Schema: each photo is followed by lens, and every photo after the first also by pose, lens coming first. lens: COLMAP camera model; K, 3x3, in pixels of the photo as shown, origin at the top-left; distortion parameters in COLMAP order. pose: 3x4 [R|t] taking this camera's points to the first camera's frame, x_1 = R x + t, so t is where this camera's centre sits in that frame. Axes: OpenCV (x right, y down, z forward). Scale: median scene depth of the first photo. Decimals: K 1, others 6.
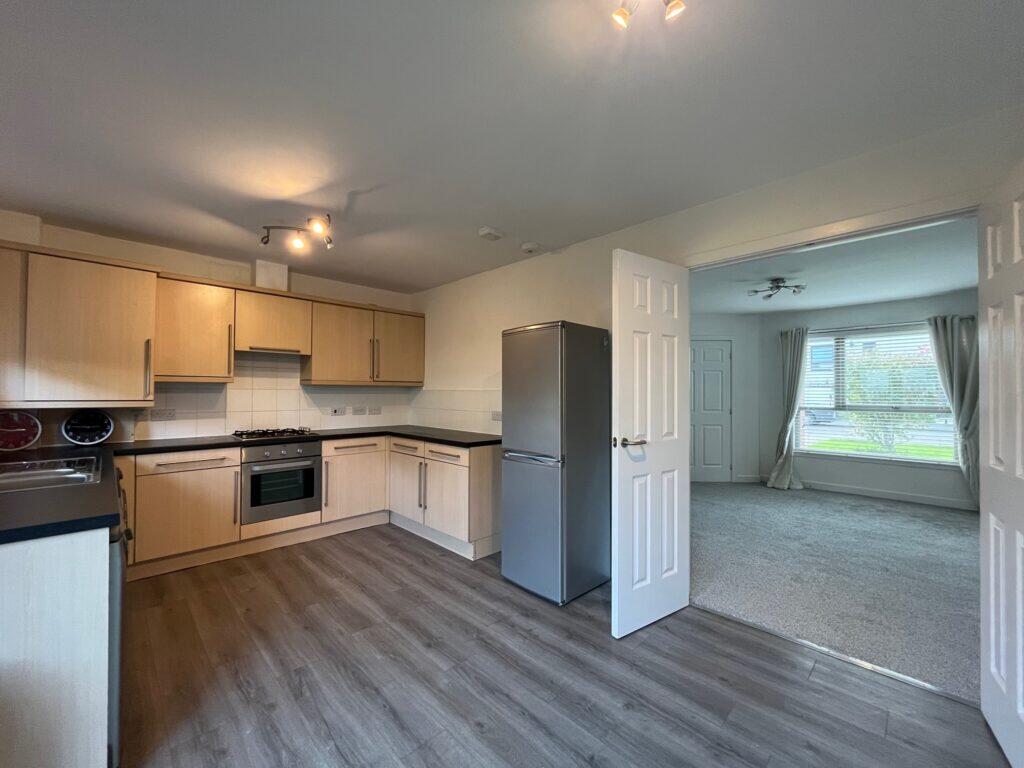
lens RADIAL K [[410.2, 0, 512.0], [0, 410.2, 384.0], [0, 0, 1]] dist [-0.000065, -0.000101]
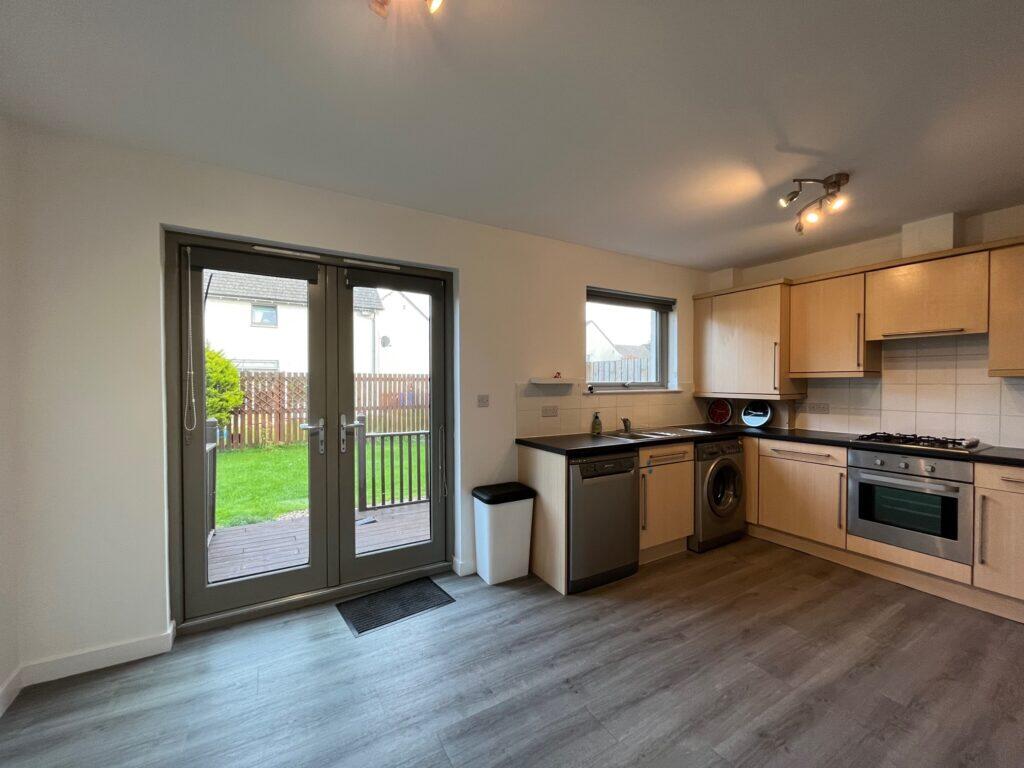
lens RADIAL K [[415.7, 0, 512.0], [0, 415.7, 384.0], [0, 0, 1]] dist [-0.000145, 0.000150]
pose [[-0.242434, -0.004360, -0.970158, 0.423460], [0.016342, 0.999830, -0.008577, 0.007462], [0.970030, -0.017934, -0.242322, 0.510995]]
